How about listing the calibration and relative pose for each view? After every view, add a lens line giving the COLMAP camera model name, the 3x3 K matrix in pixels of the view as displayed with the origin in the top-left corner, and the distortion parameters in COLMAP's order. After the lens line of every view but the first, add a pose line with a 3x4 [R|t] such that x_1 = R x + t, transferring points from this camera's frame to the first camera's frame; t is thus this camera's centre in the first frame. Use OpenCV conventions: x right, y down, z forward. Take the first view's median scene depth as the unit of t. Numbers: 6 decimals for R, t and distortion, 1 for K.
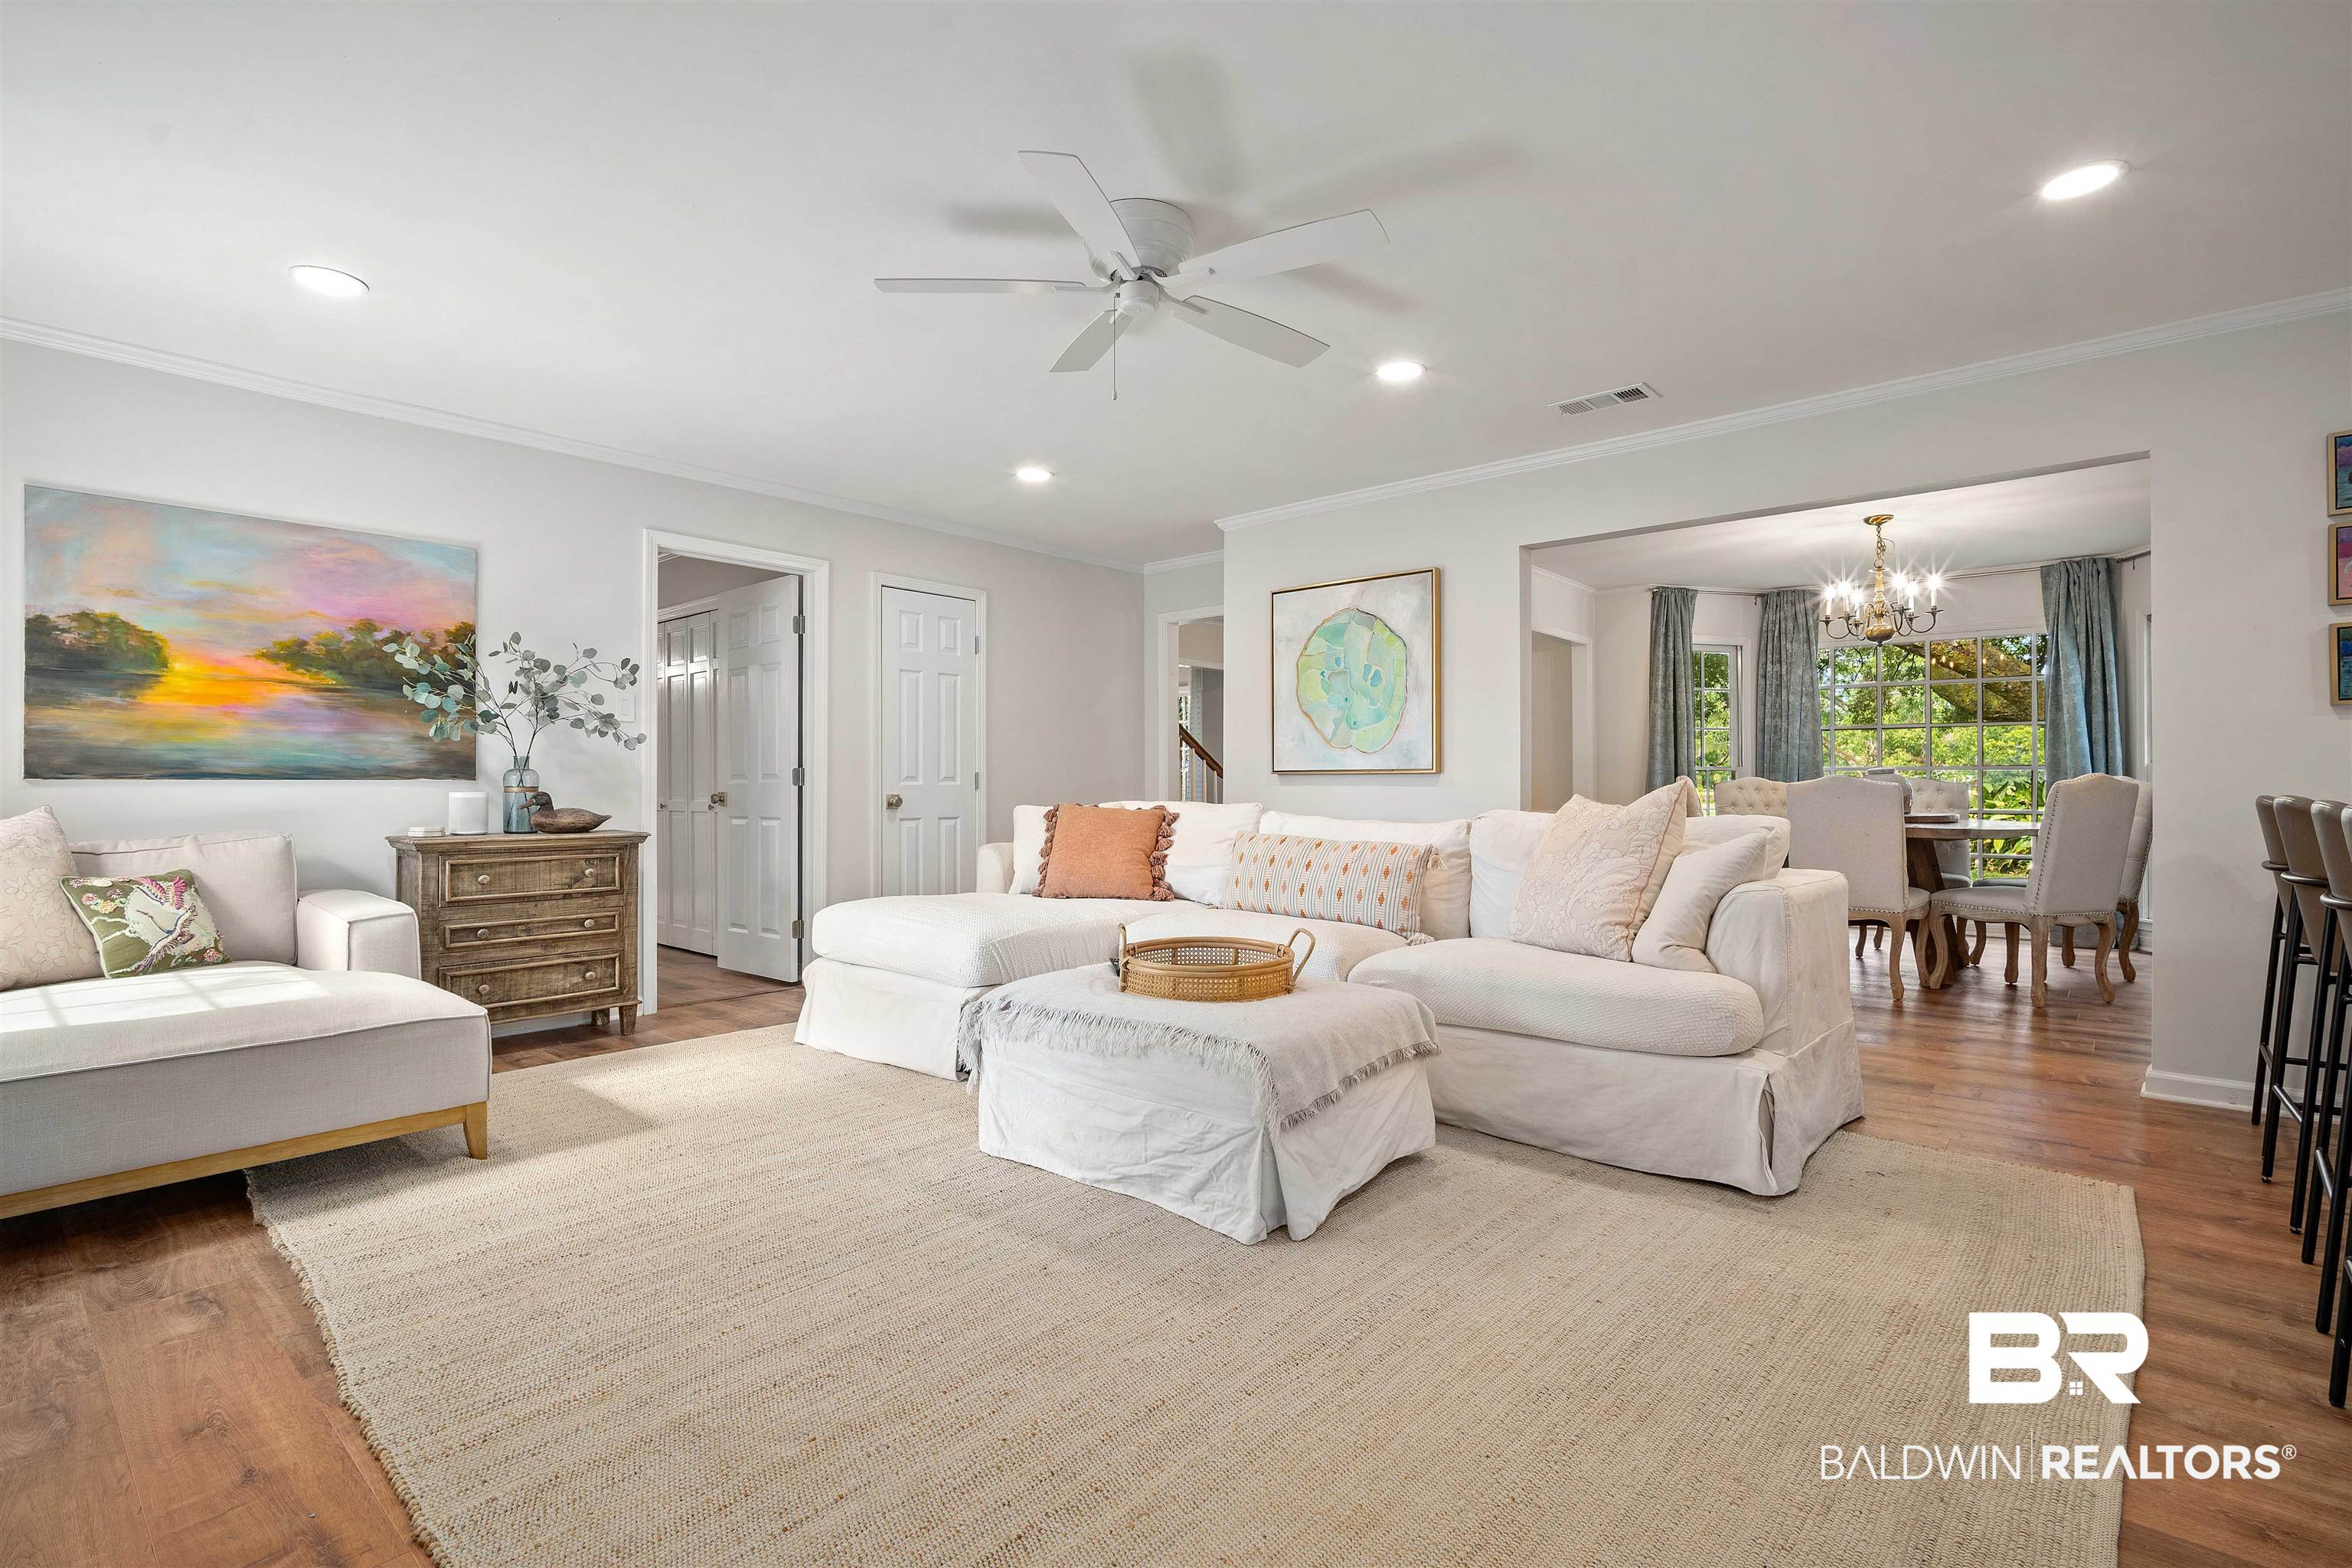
lens RADIAL K [[1143.4, 0, 1168.9], [0, 1143.4, 778.9], [0, 0, 1]] dist [-0.001457, 0.000176]
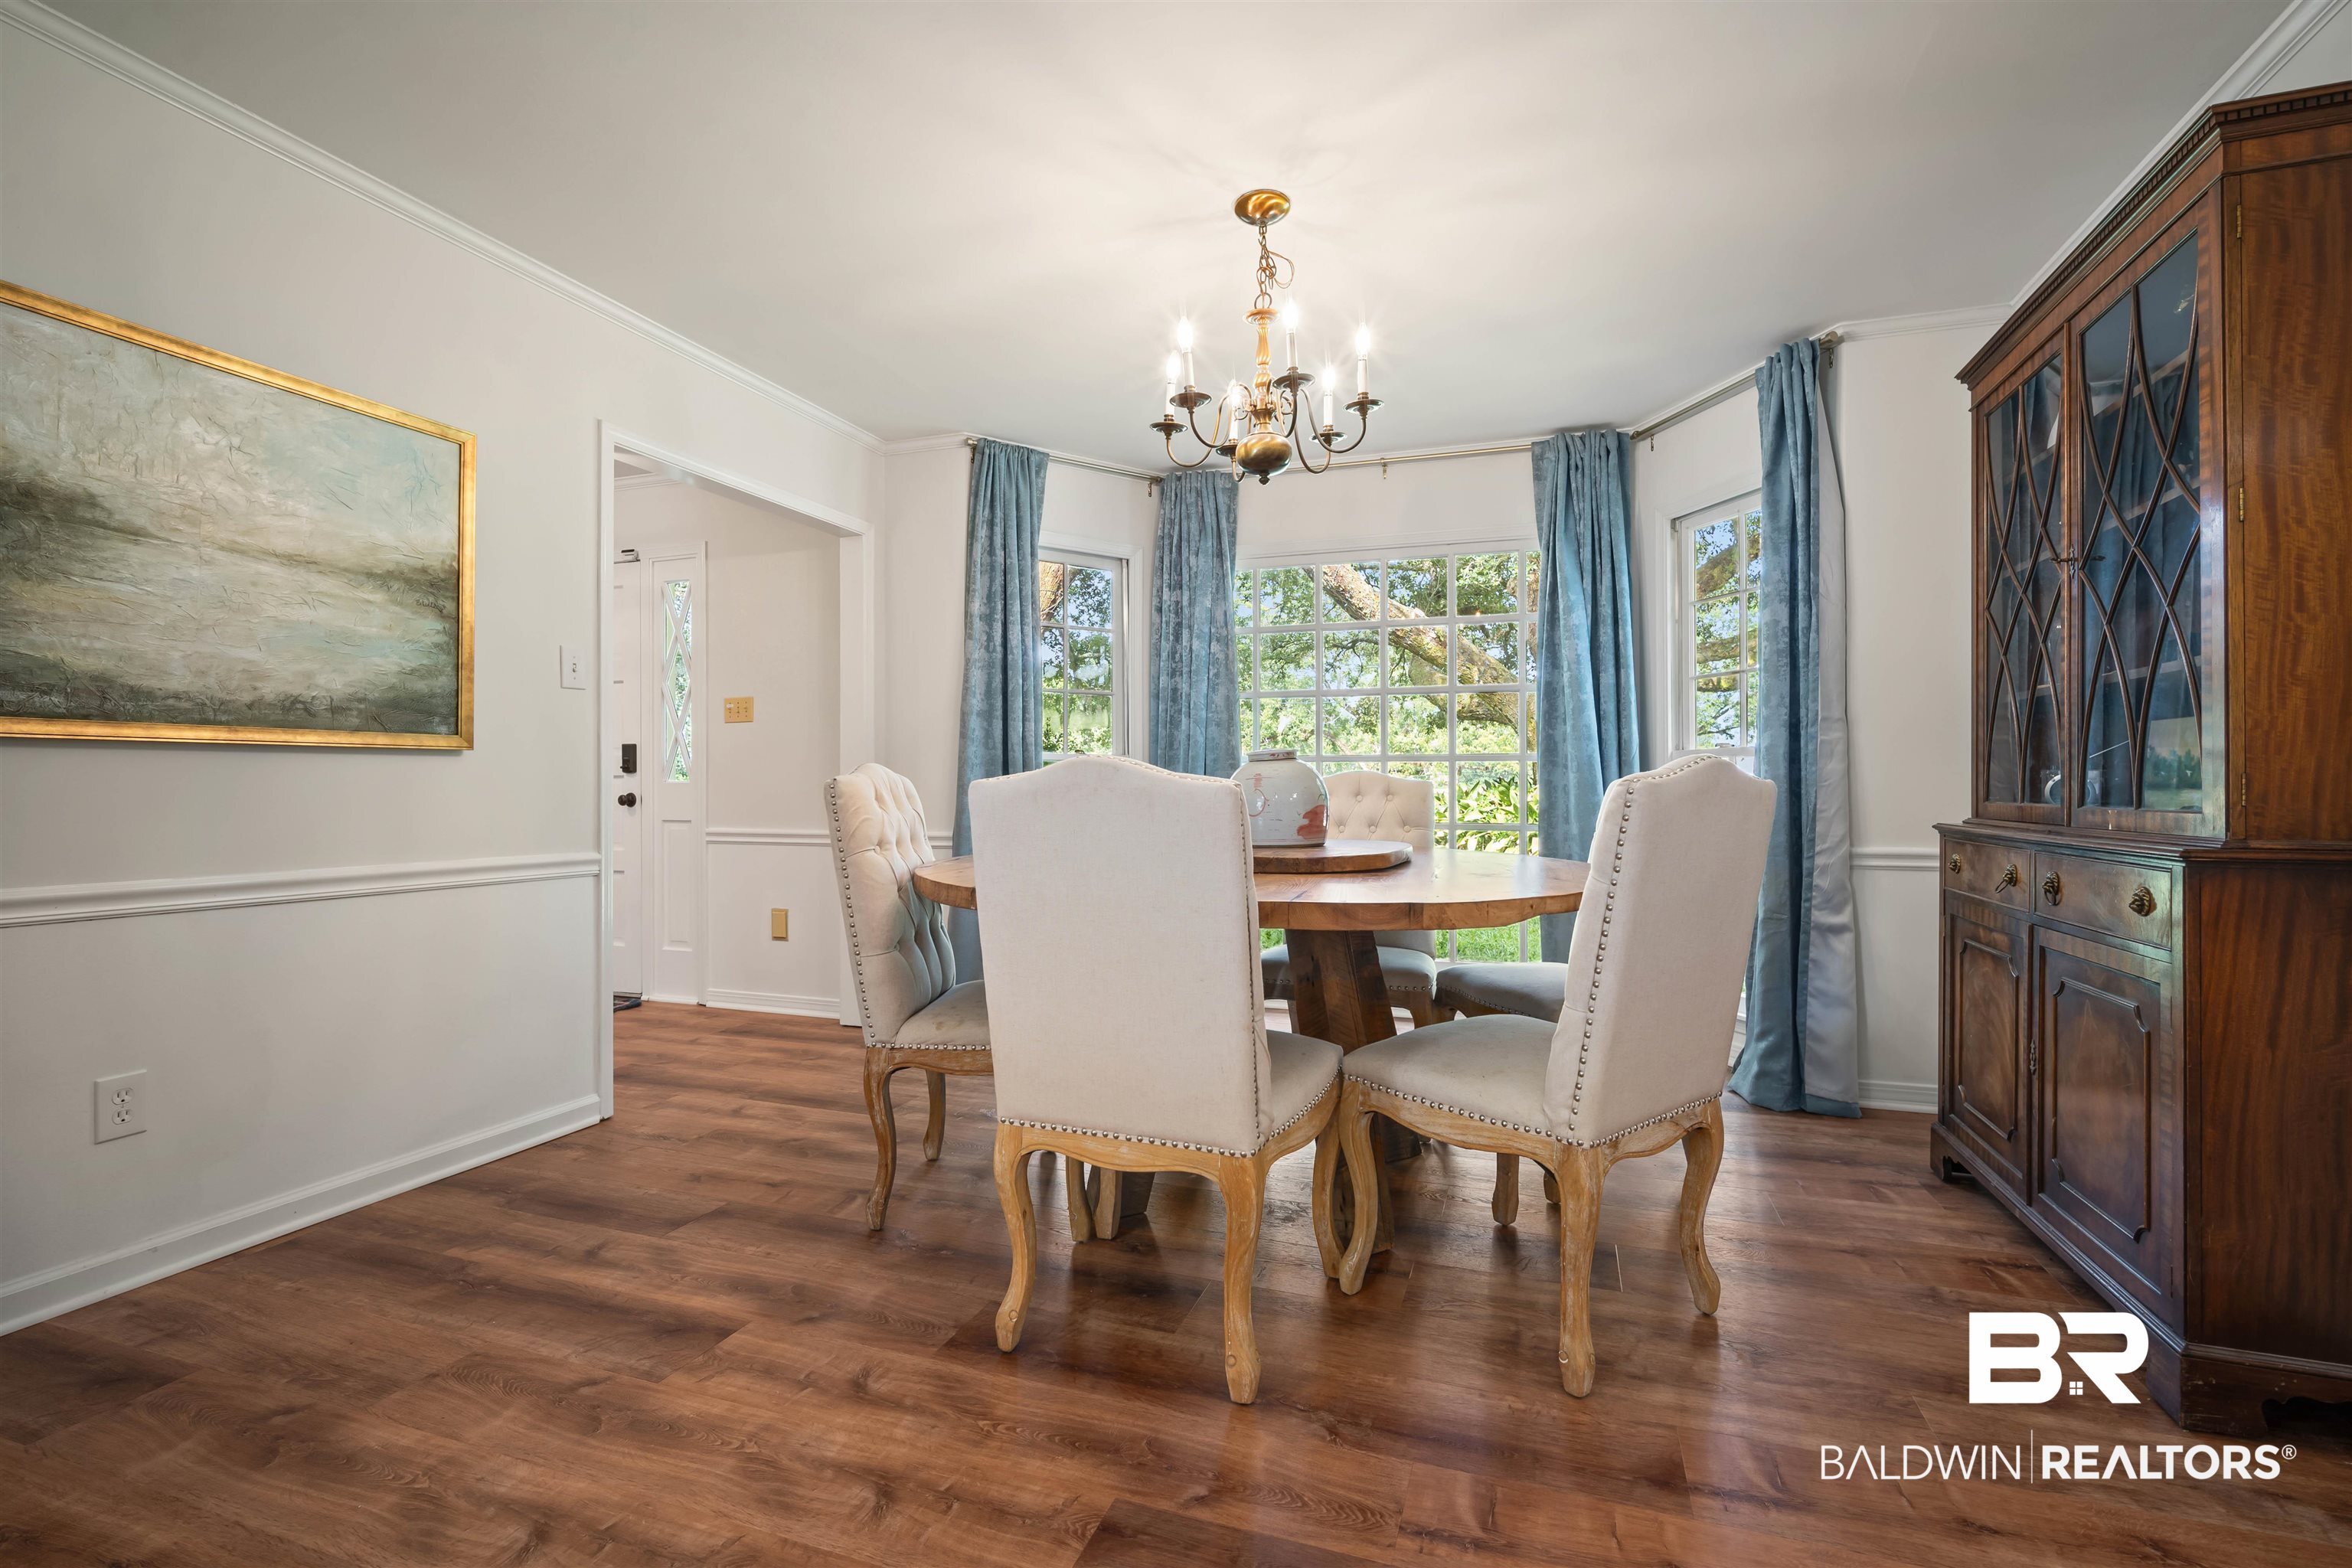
lens RADIAL K [[1062.3, 0, 1180.8], [0, 1062.3, 772.2], [0, 0, 1]] dist [-0.005608, -0.000283]
pose [[0.934848, 0.003890, 0.355027, 0.337230], [-0.001670, 0.999977, -0.006559, 0.002434], [-0.355045, 0.005539, 0.934833, 0.470738]]
